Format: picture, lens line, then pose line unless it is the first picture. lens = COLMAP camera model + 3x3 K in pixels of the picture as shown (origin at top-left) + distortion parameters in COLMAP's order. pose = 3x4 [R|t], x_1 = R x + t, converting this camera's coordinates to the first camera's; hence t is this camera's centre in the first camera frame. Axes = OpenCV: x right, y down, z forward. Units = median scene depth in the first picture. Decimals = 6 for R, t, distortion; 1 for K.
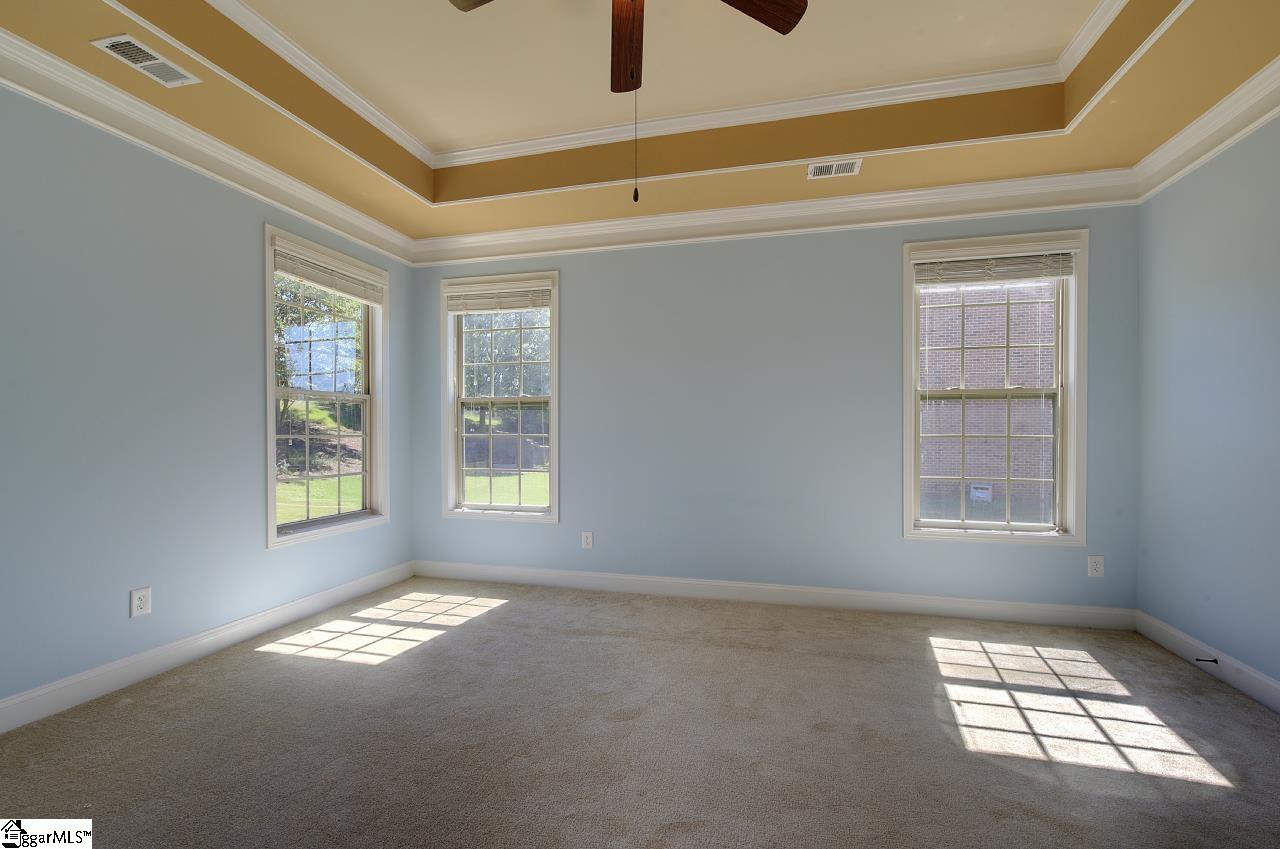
lens RADIAL K [[545.0, 0, 632.0], [0, 545.0, 430.1], [0, 0, 1]] dist [-0.005515, 0.003053]
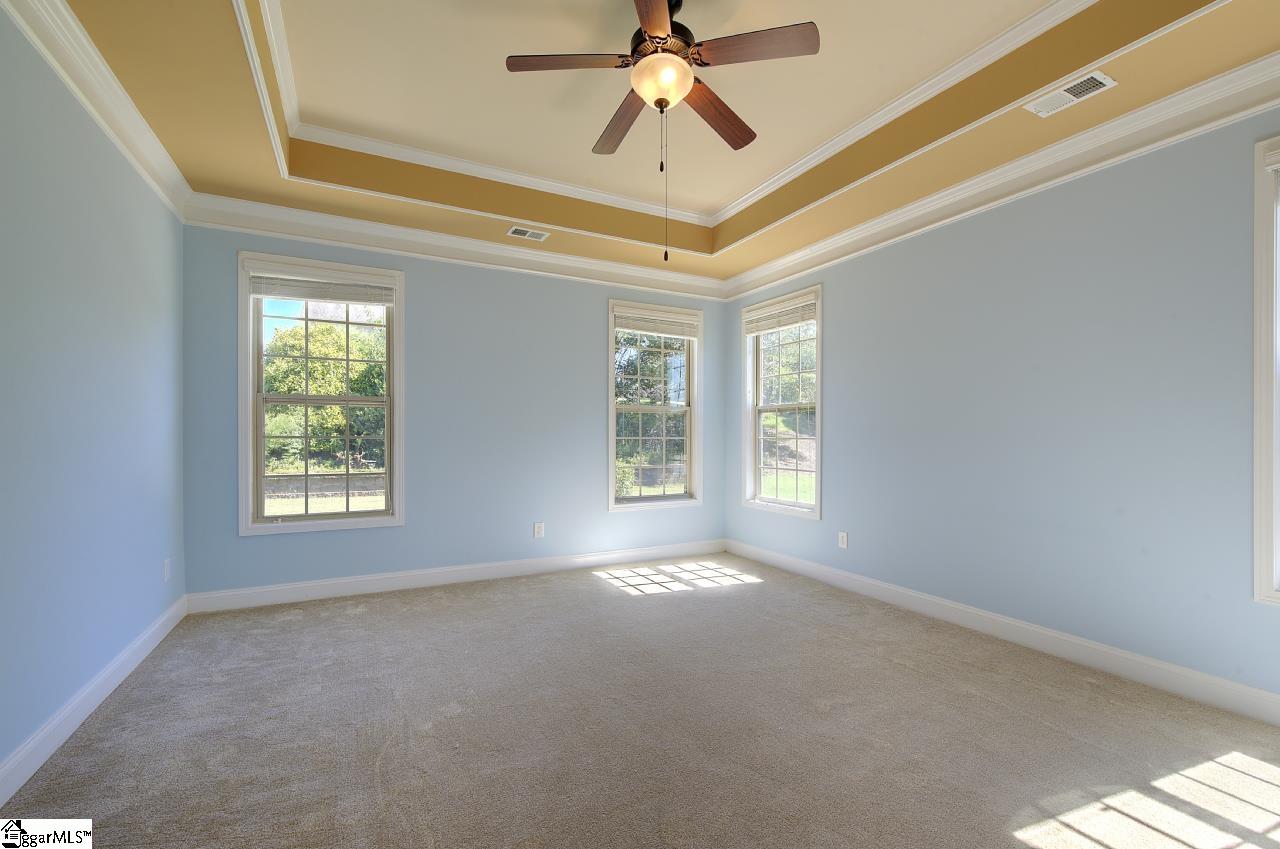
lens RADIAL K [[545.0, 0, 646.2], [0, 545.0, 428.7], [0, 0, 1]] dist [-0.005515, 0.003053]
pose [[0.676042, -0.007386, -0.736826, 0.421533], [0.000751, 0.999956, -0.009334, 0.000633], [0.736863, 0.005757, 0.676018, 0.030391]]
